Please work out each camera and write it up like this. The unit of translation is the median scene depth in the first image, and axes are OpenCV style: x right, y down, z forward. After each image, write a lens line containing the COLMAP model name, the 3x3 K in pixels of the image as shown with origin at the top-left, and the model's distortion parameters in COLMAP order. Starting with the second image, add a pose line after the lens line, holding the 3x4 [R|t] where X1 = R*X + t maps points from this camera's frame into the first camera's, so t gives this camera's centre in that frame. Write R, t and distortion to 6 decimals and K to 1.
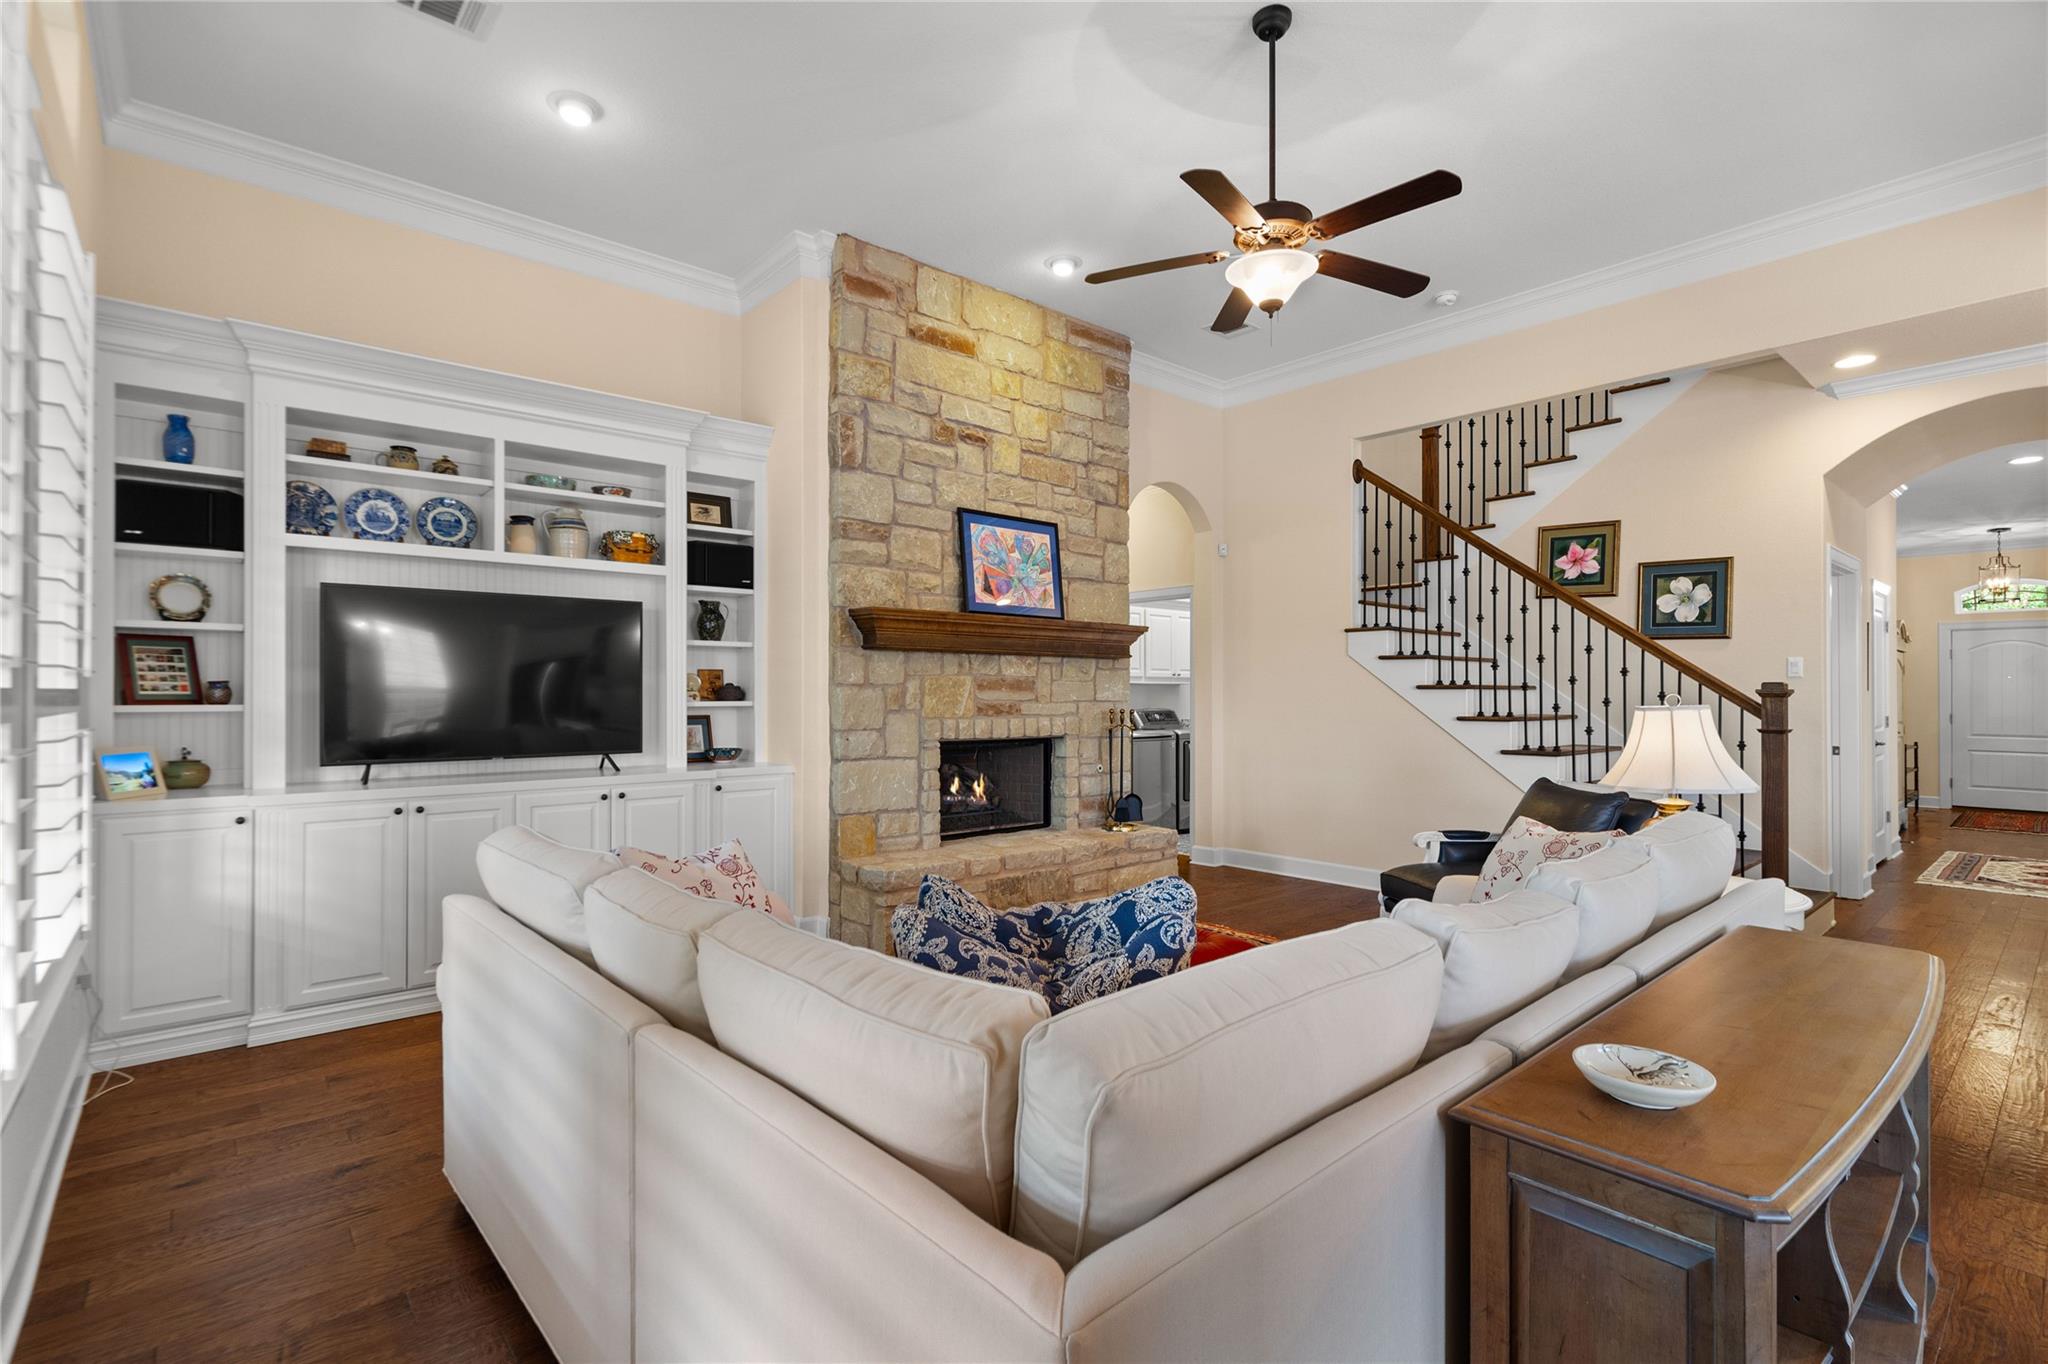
lens RADIAL K [[903.3, 0, 1064.7], [0, 903.3, 687.9], [0, 0, 1]] dist [-0.009374, 0.000315]
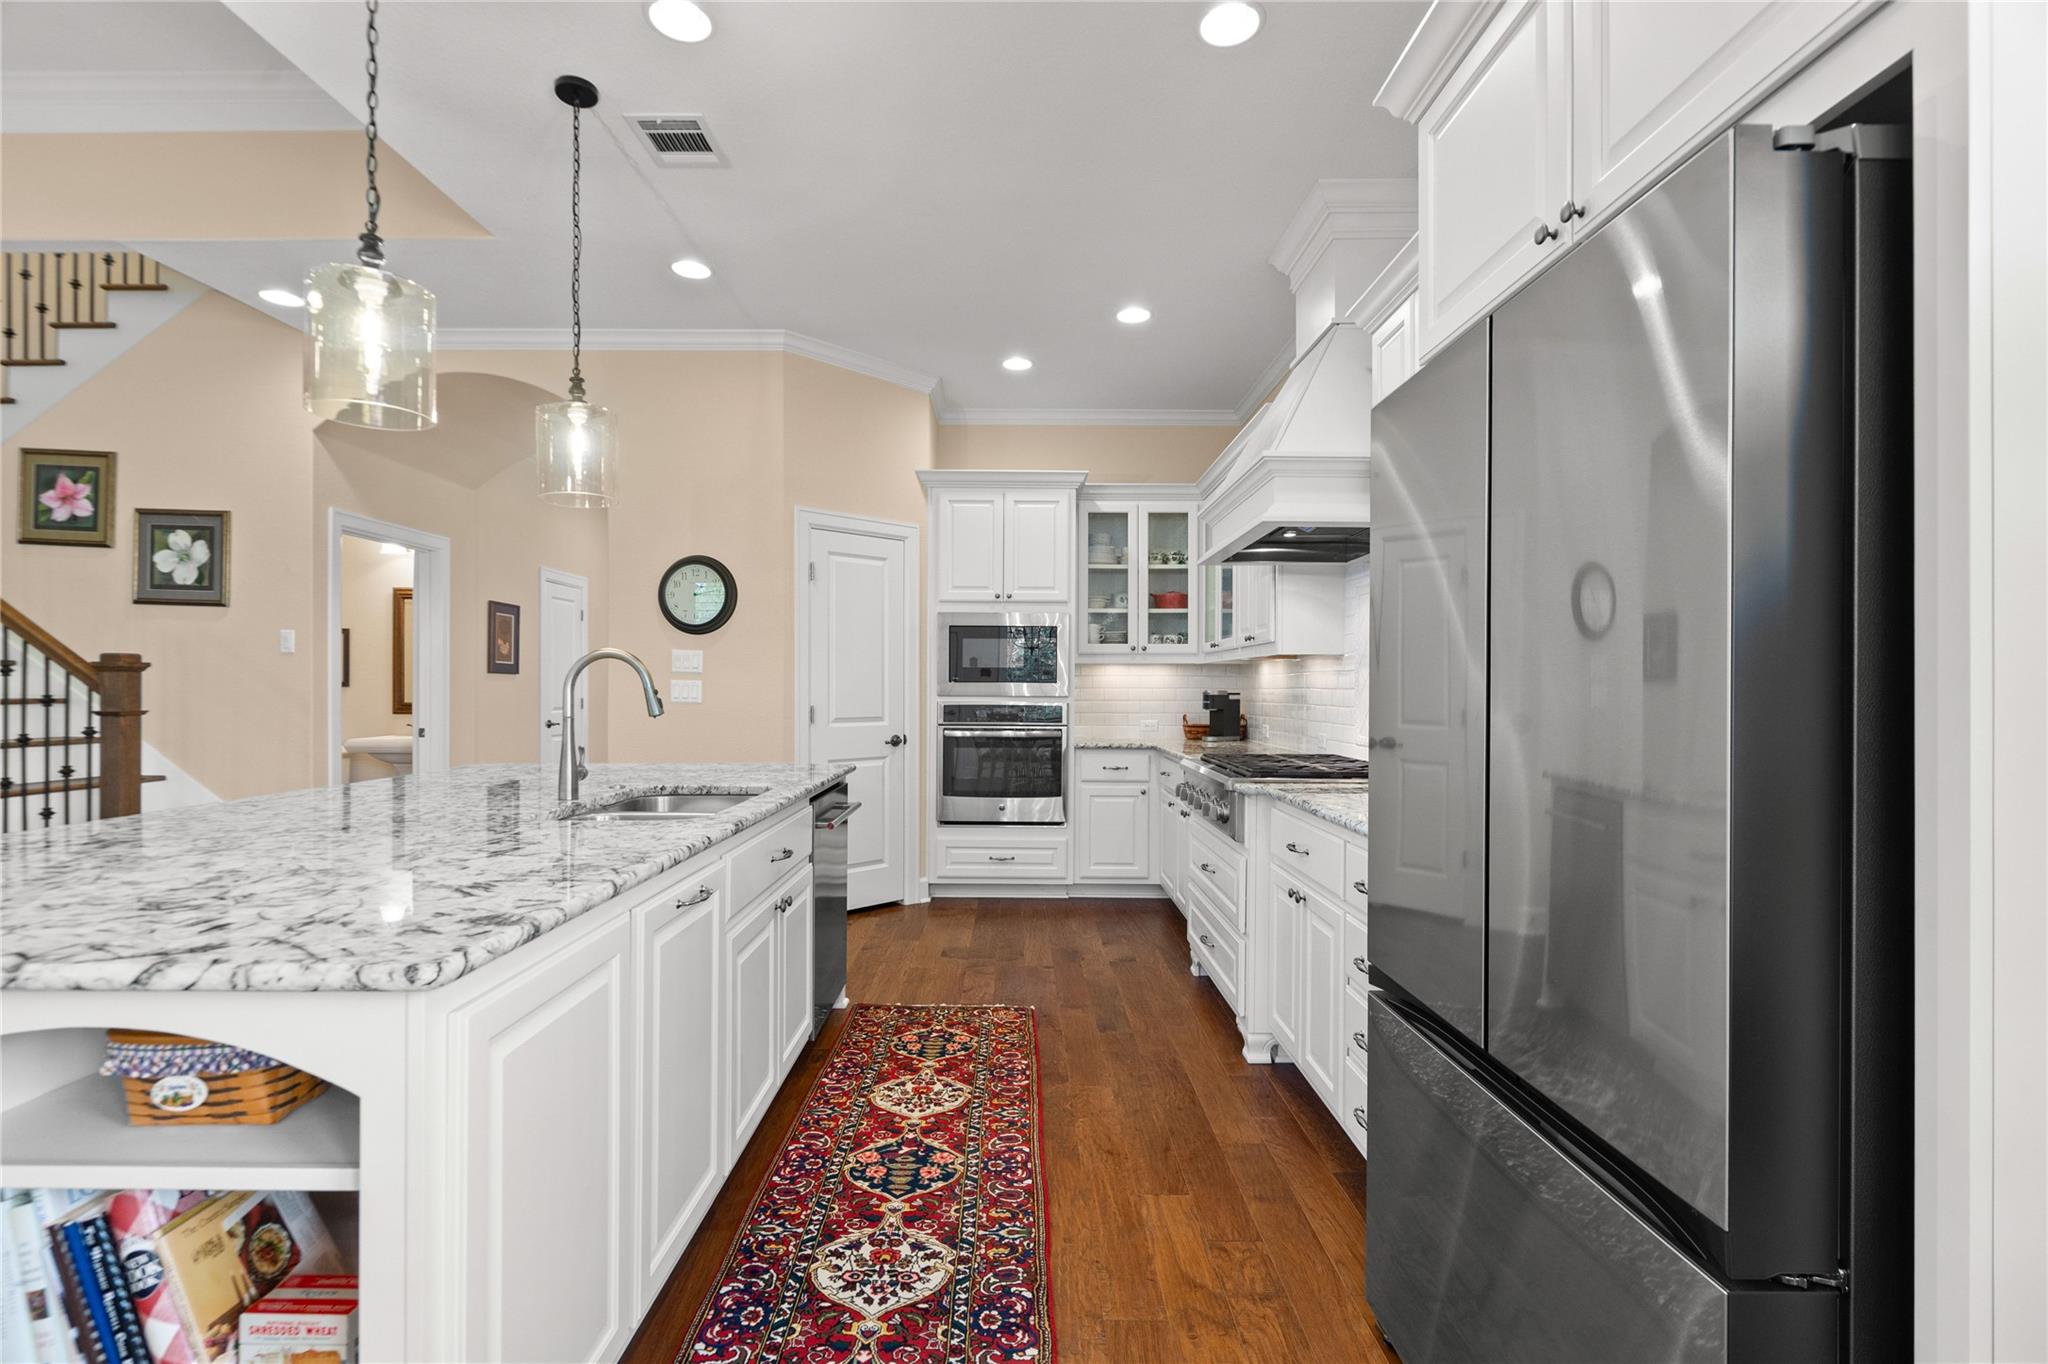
lens RADIAL K [[903.3, 0, 998.7], [0, 903.3, 691.3], [0, 0, 1]] dist [-0.009374, 0.000315]
pose [[0.653034, -0.002387, 0.757325, 0.568220], [-0.006378, 0.999942, 0.008651, 0.013848], [-0.757302, -0.010479, 0.652981, -0.116441]]
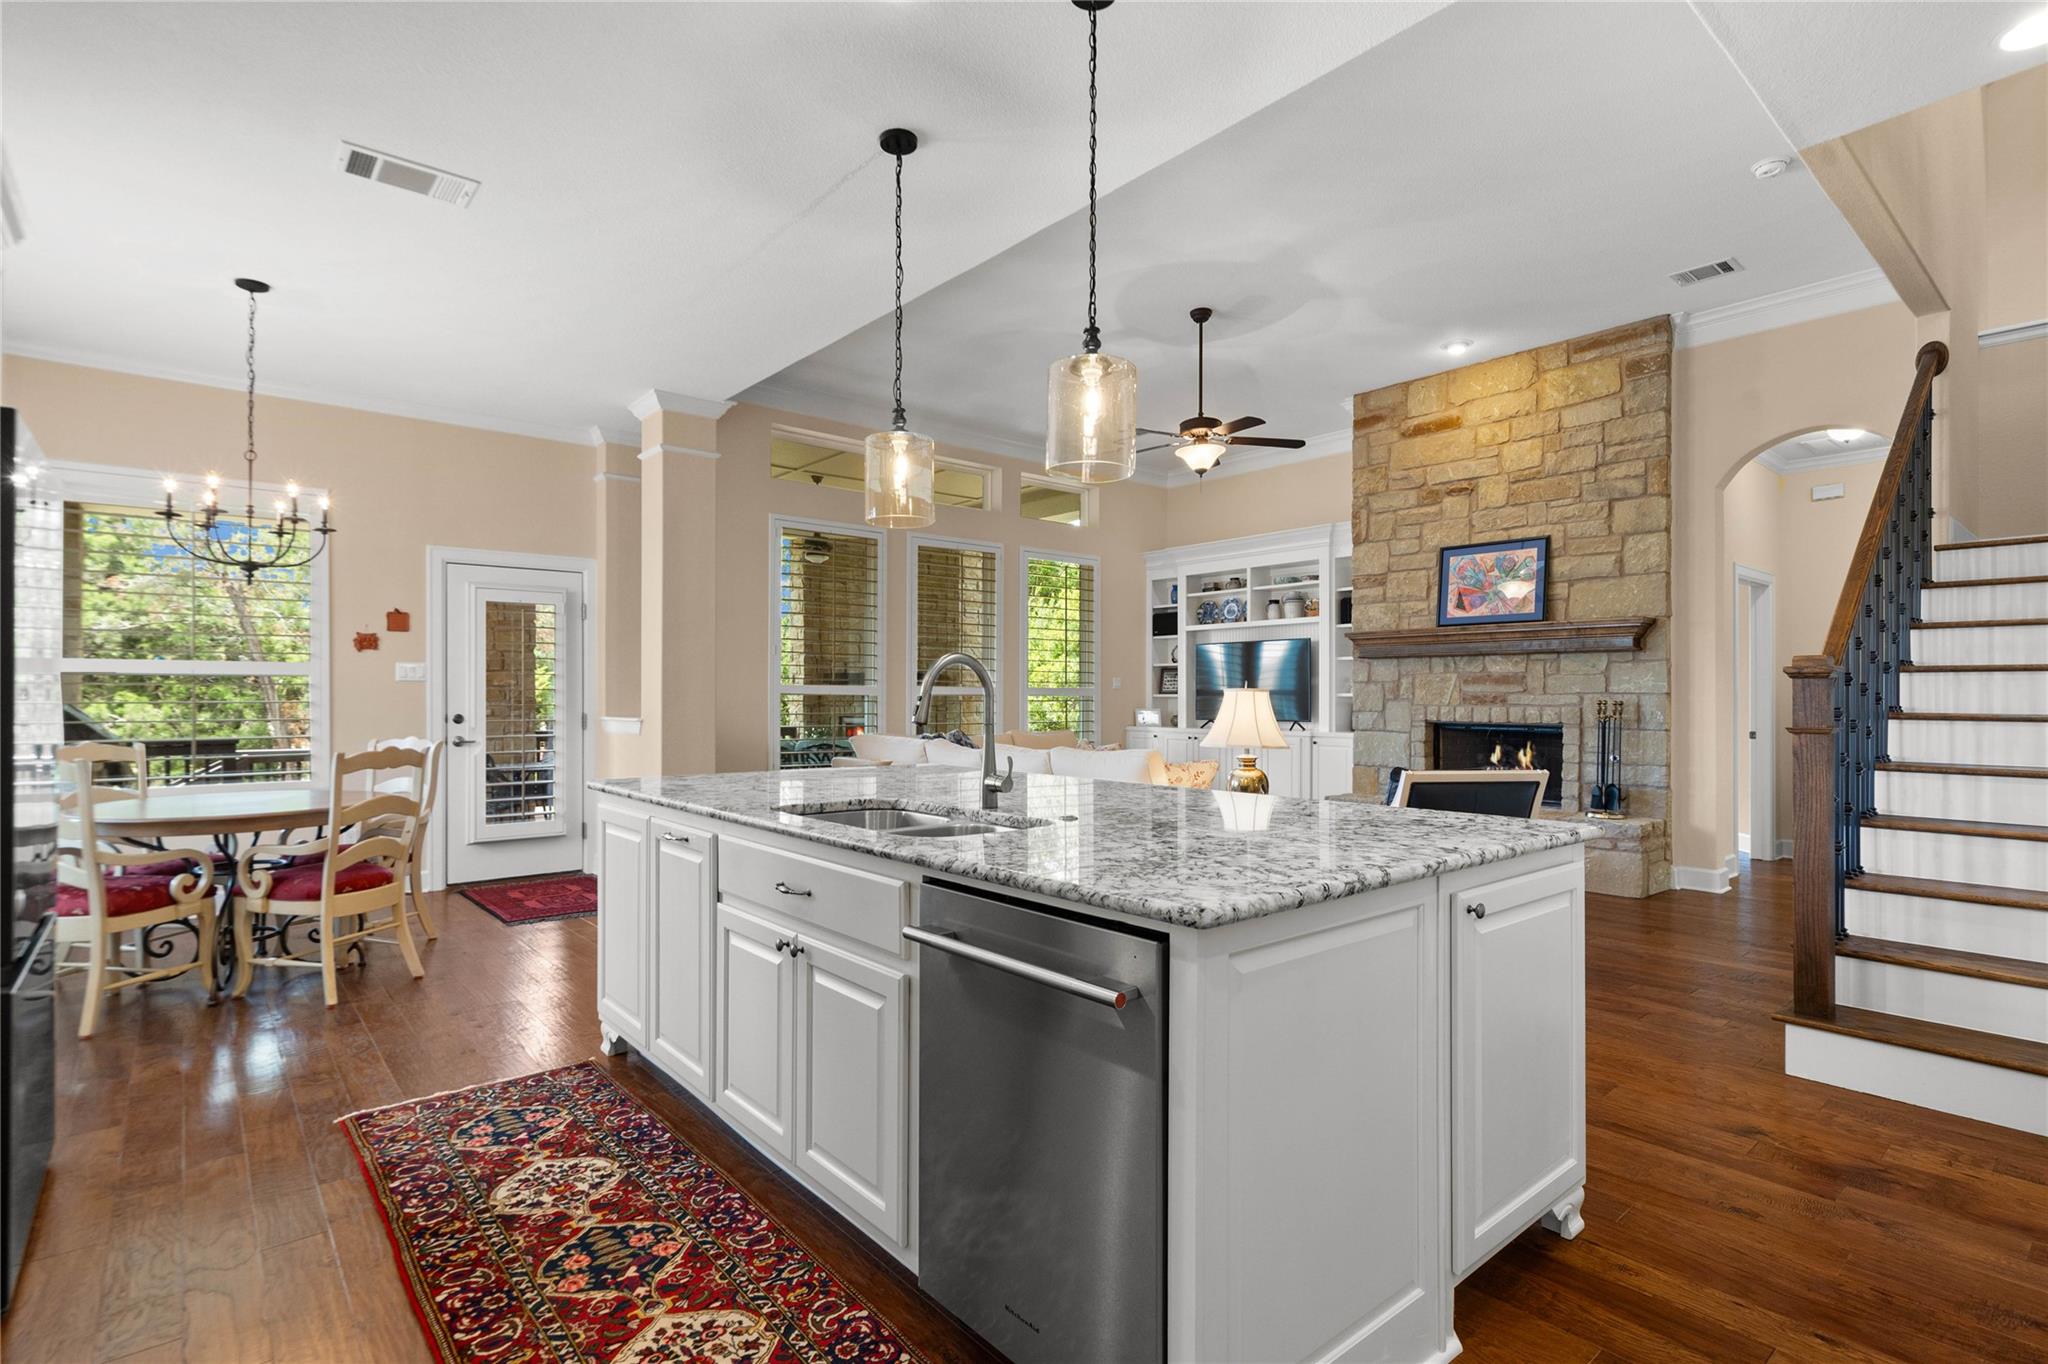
lens RADIAL K [[992.0, 0, 1023.2], [0, 992.0, 688.8], [0, 0, 1]] dist [-0.003298, 0.001204]
pose [[0.009240, -0.010878, -0.999898, 1.238709], [0.004832, 0.999930, -0.010834, 0.020072], [0.999946, -0.004731, 0.009292, 0.338822]]
